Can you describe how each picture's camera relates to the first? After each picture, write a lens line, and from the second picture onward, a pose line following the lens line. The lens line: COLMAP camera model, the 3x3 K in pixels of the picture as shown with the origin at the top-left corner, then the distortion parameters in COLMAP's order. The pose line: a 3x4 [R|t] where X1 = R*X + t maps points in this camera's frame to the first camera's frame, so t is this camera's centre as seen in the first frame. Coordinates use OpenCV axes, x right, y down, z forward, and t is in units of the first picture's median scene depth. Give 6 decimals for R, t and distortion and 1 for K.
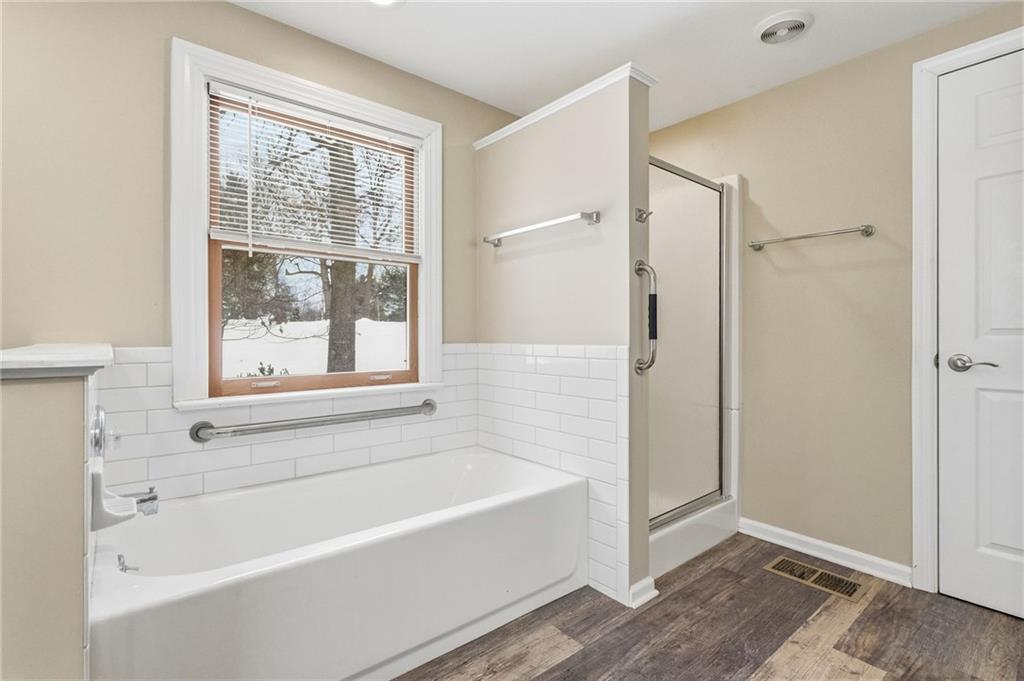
lens RADIAL K [[483.4, 0, 512.0], [0, 483.4, 340.5], [0, 0, 1]] dist [0.003349, 0.000204]
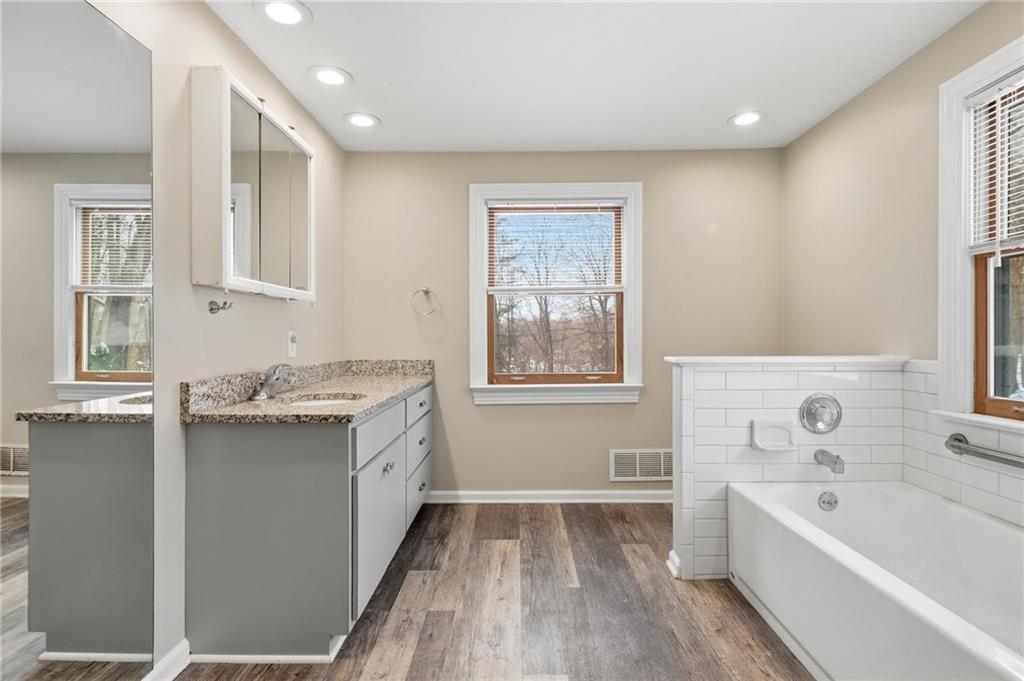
lens RADIAL K [[507.9, 0, 512.0], [0, 507.9, 340.5], [0, 0, 1]] dist [0.002763, 0.000239]
pose [[-0.649633, 0.005826, -0.760225, 0.818965], [-0.005765, 0.999904, 0.012590, -0.041206], [0.760226, 0.012562, -0.649537, 0.977238]]
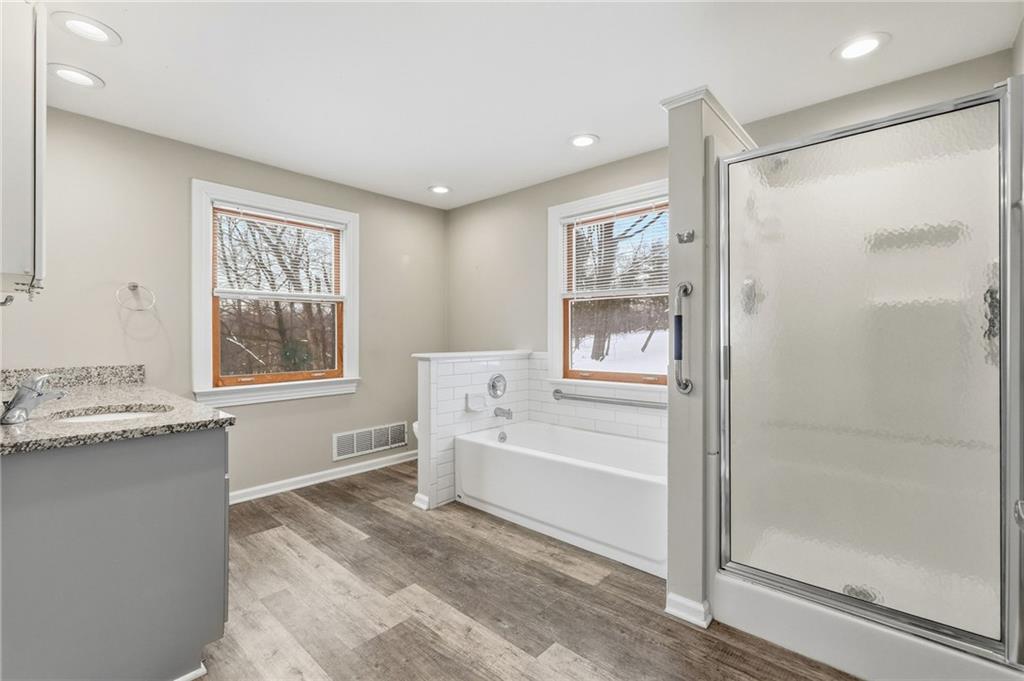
lens RADIAL K [[455.2, 0, 512.0], [0, 455.2, 340.5], [0, 0, 1]] dist [0.000706, 0.000054]
pose [[0.142403, 0.007036, -0.989784, 1.227544], [-0.010763, 0.999927, 0.005560, -0.046064], [0.989750, 0.009861, 0.142468, 0.531654]]
